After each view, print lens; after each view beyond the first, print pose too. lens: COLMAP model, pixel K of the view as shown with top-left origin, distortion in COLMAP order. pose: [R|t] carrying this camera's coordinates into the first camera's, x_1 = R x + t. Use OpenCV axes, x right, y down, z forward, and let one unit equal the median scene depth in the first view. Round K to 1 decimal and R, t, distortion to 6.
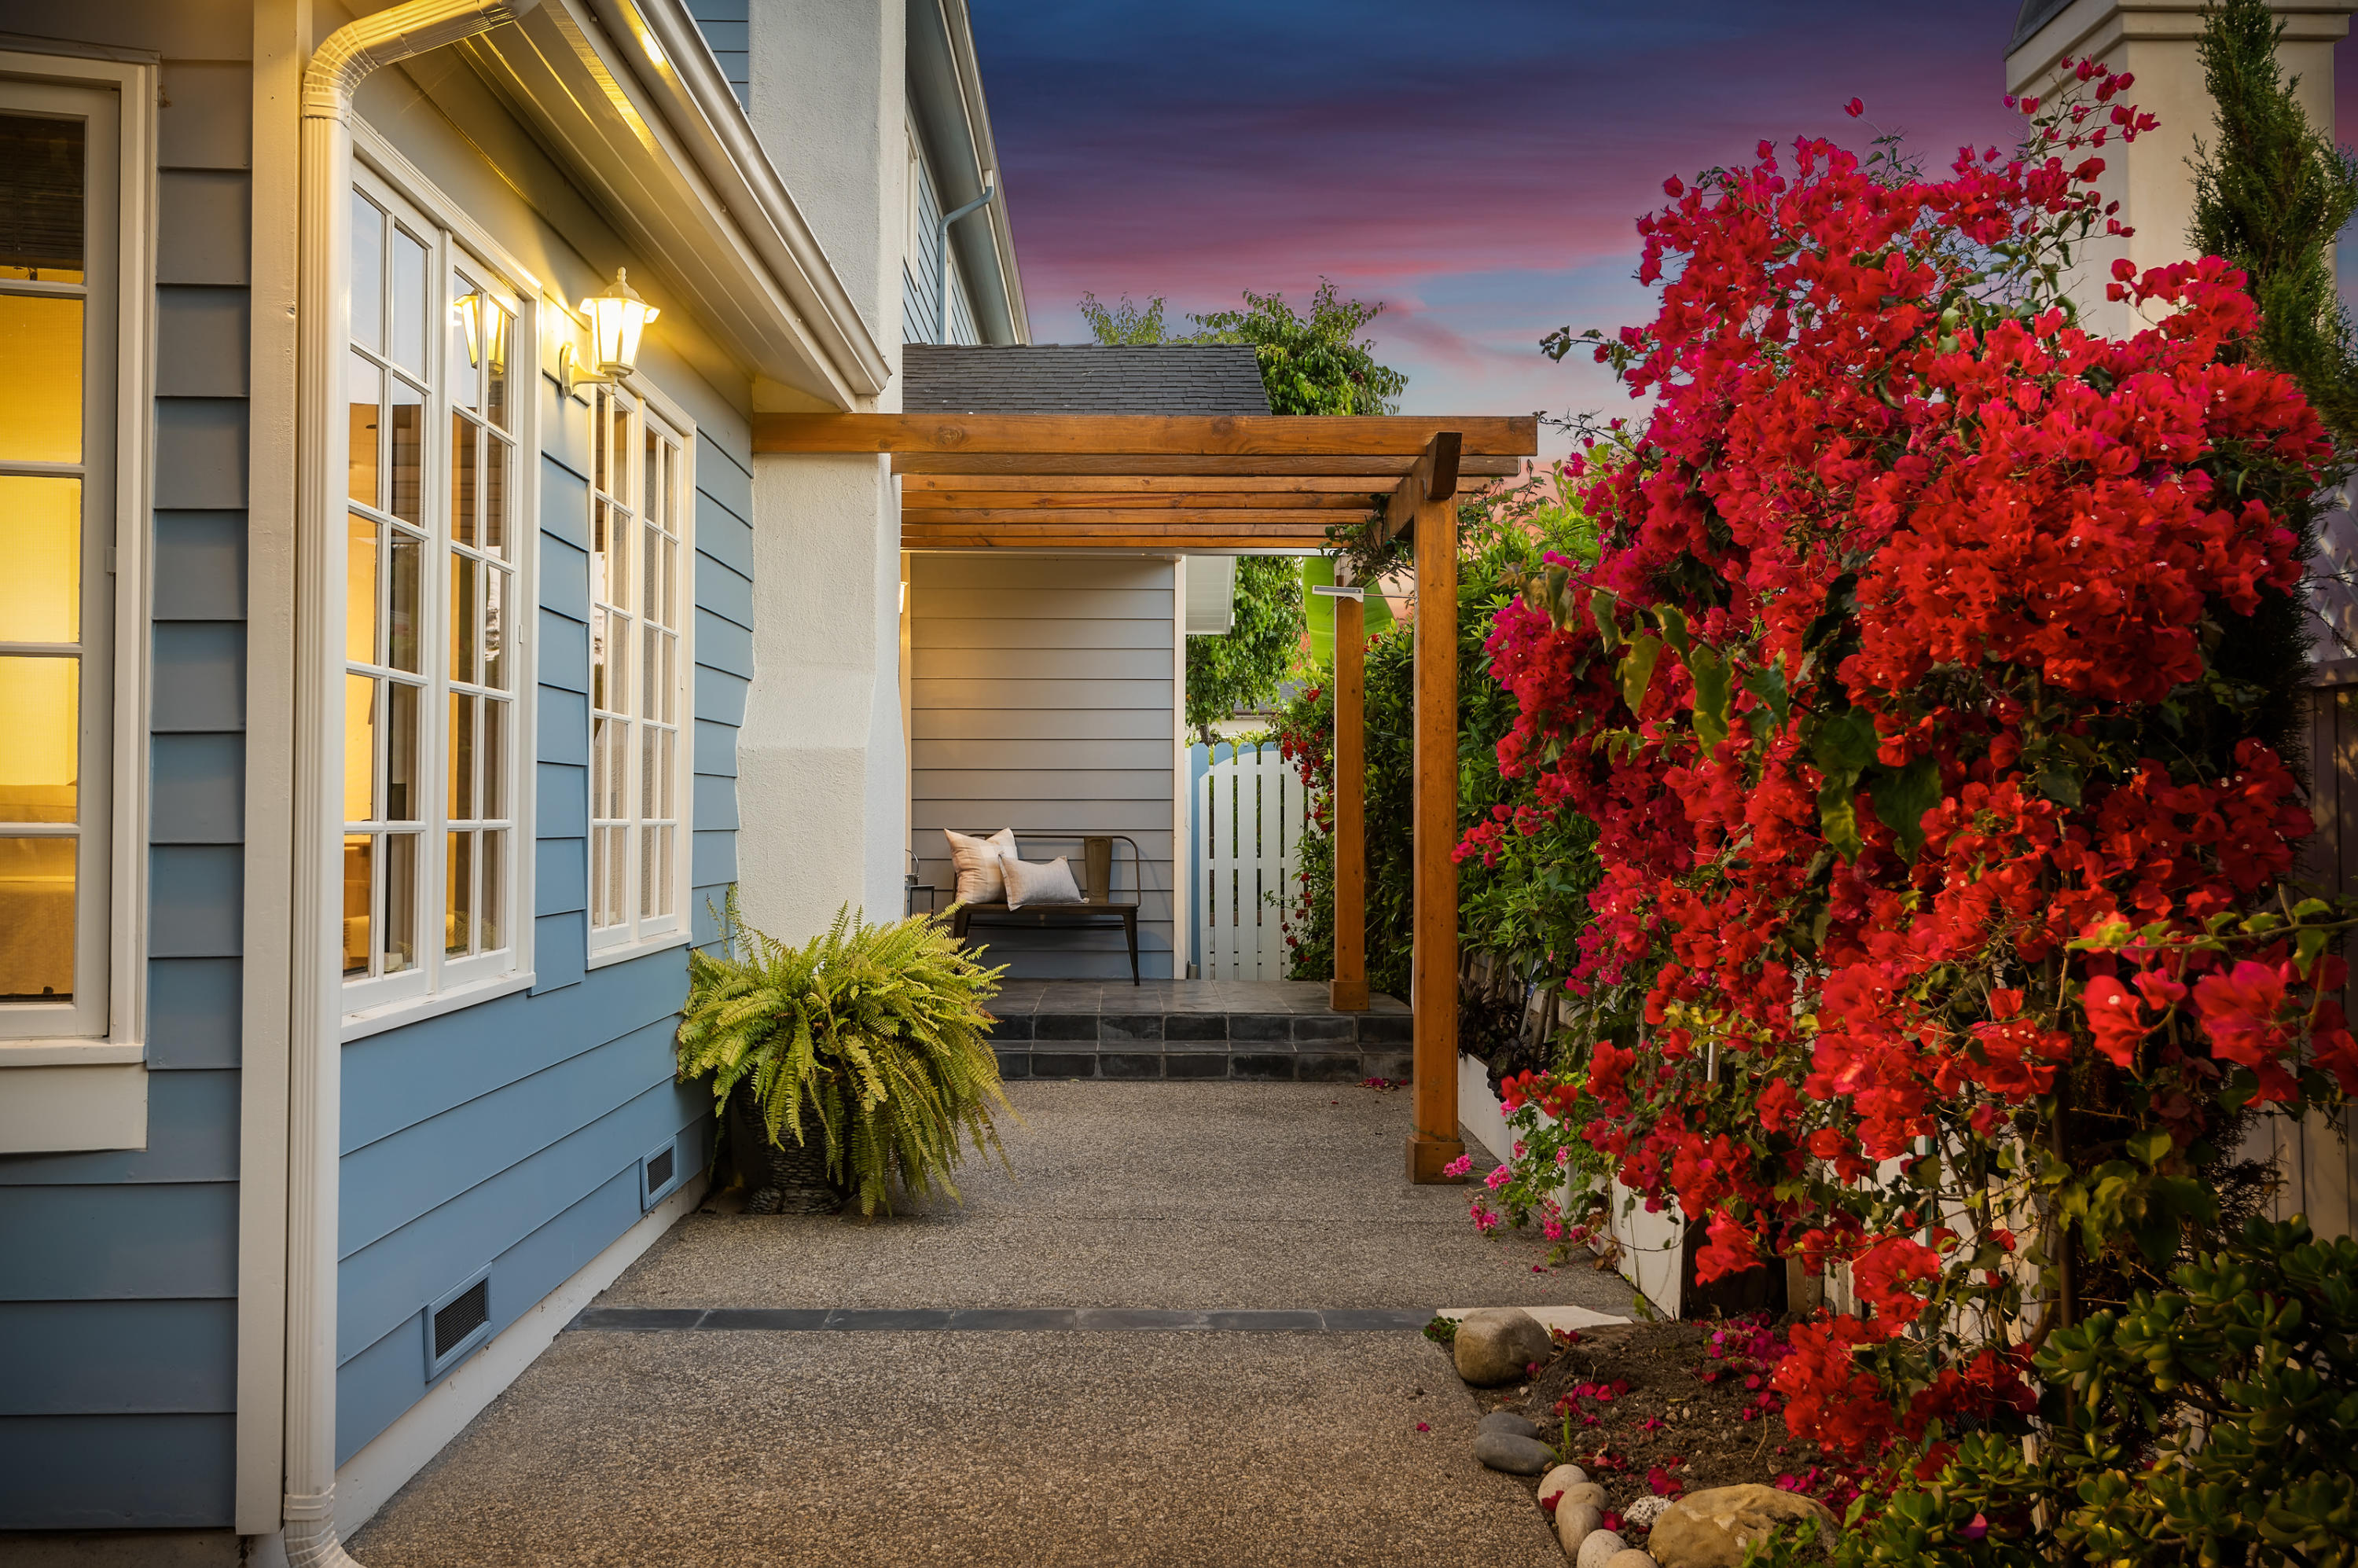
lens RADIAL K [[2145.5, 0, 1179.0], [0, 2145.5, 784.0], [0, 0, 1]] dist [0.005425, -0.002568]
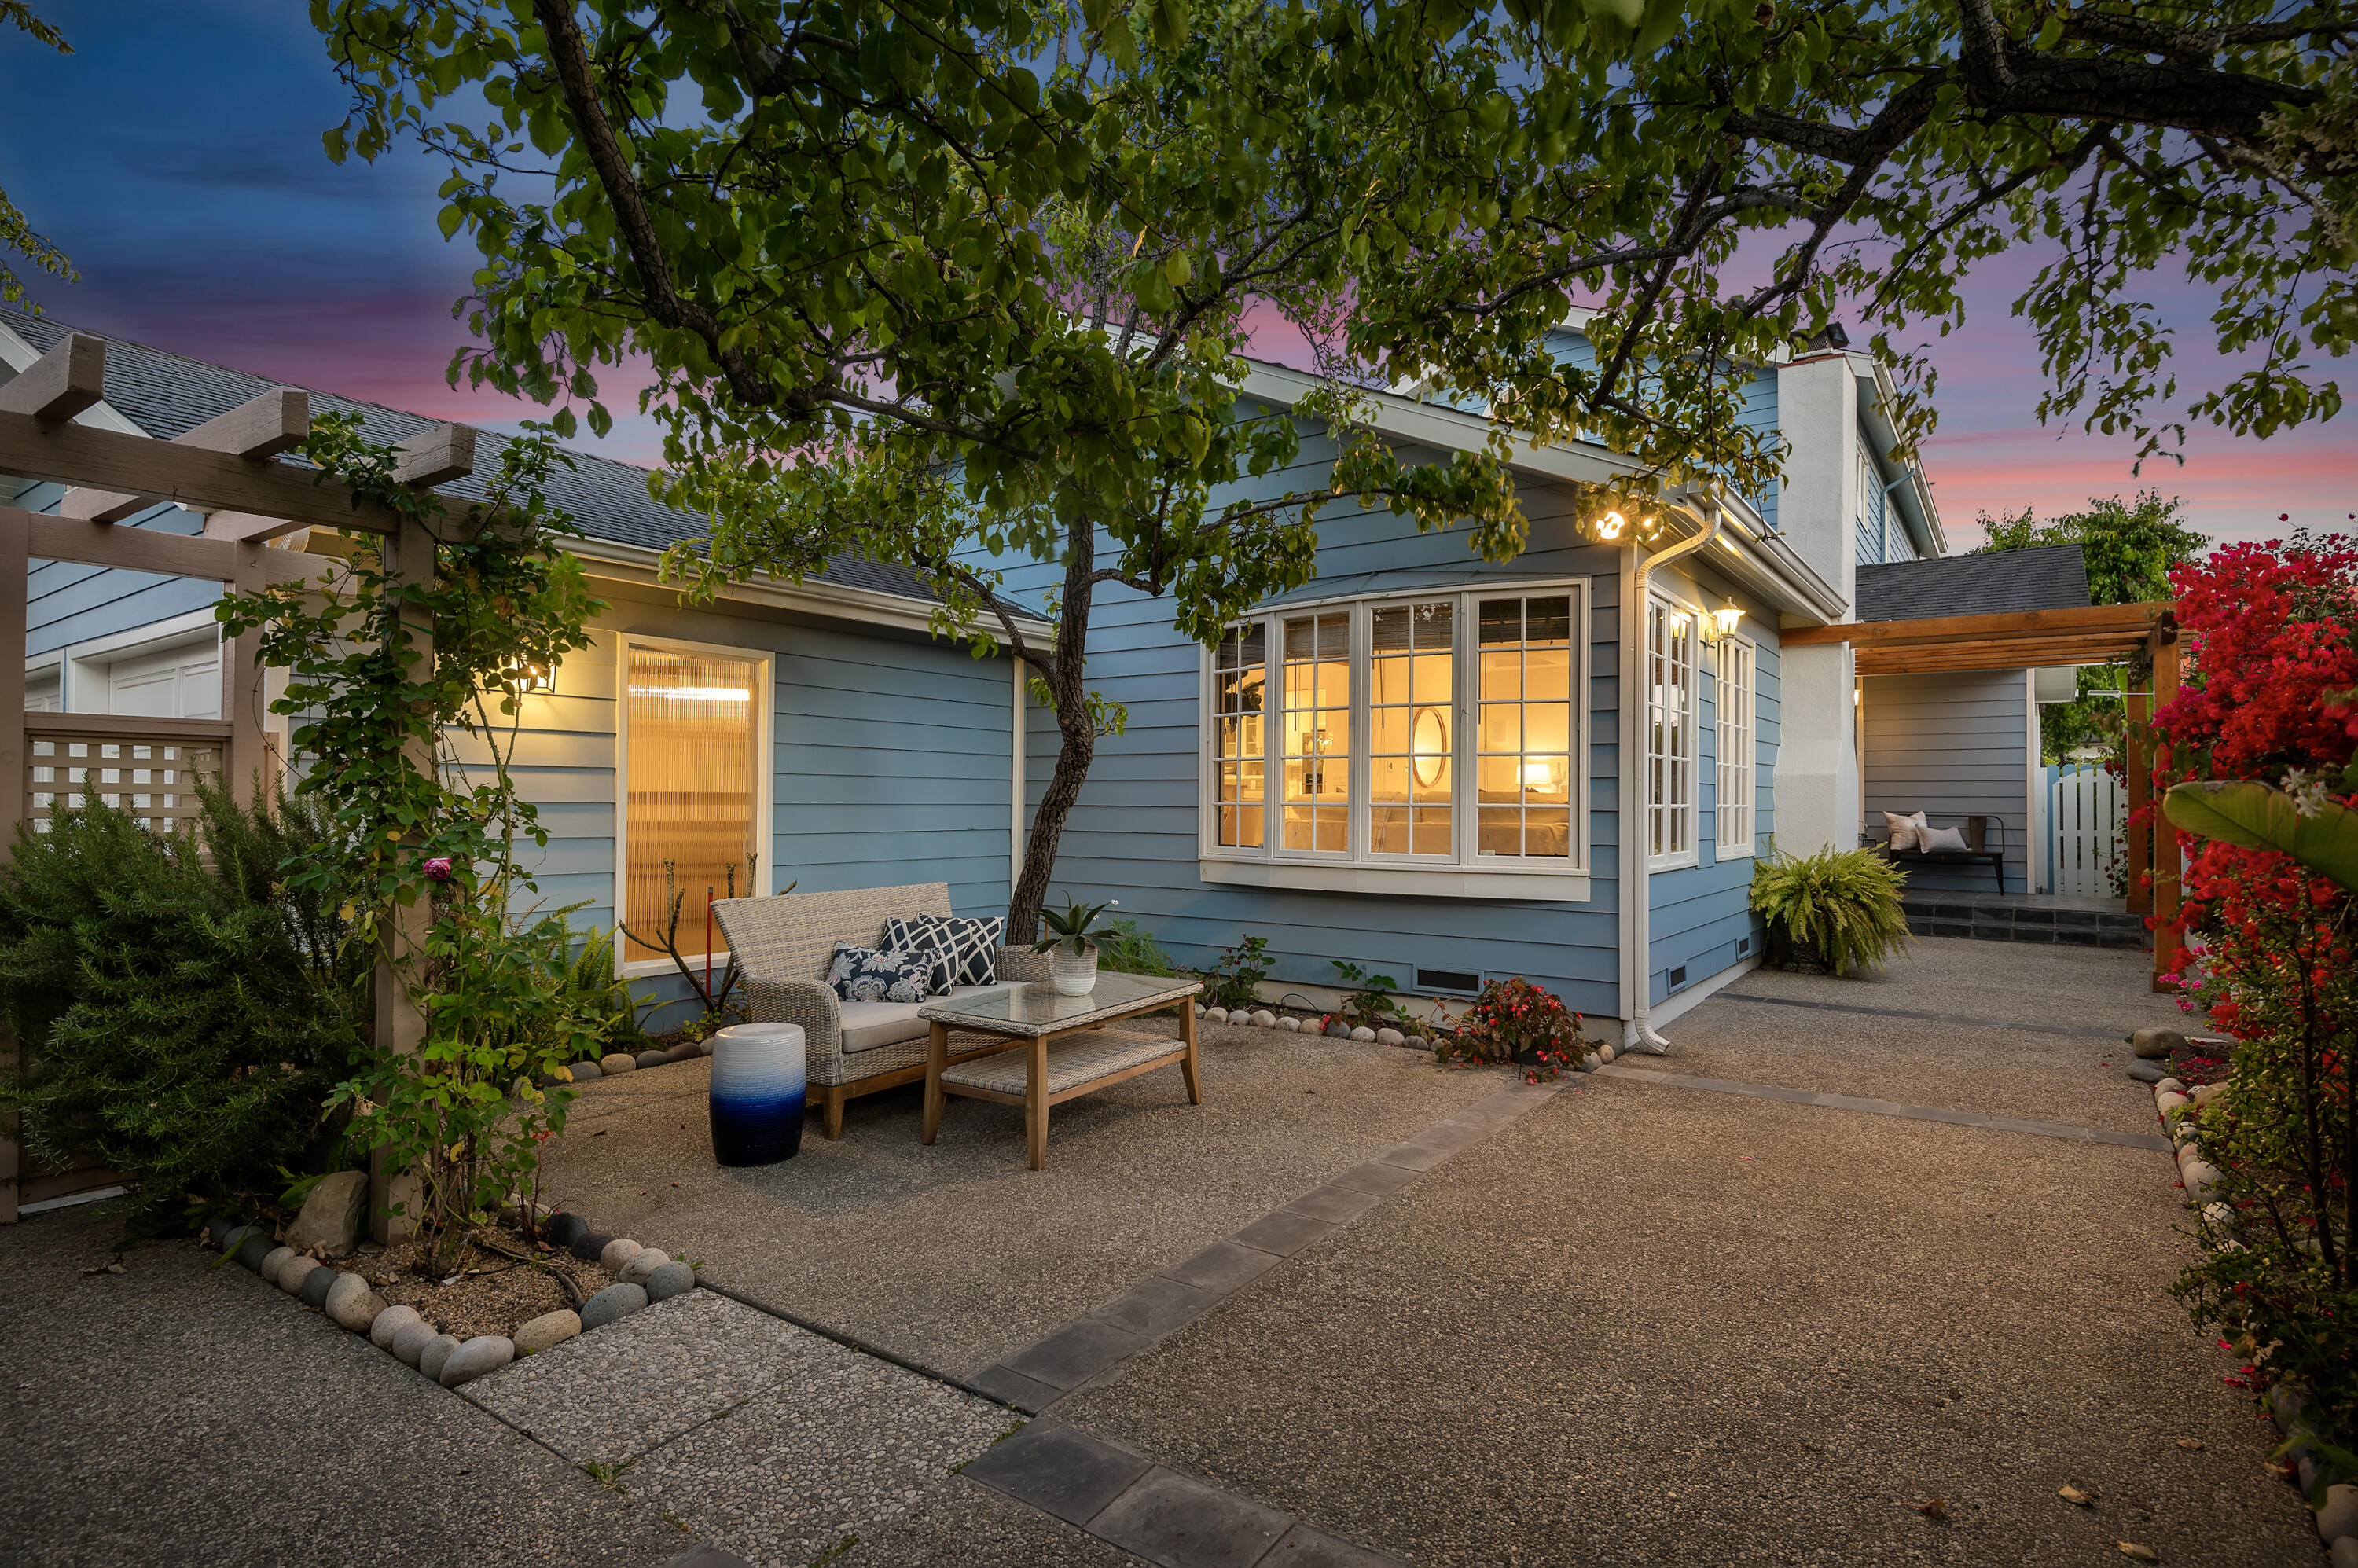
lens RADIAL K [[1191.0, 0, 1179.0], [0, 1191.0, 784.0], [0, 0, 1]] dist [0.037299, -0.037436]
pose [[0.796219, -0.007016, -0.604968, 0.070706], [0.005140, 0.999975, -0.004833, -0.004114], [0.604987, 0.000739, 0.796235, -0.447838]]
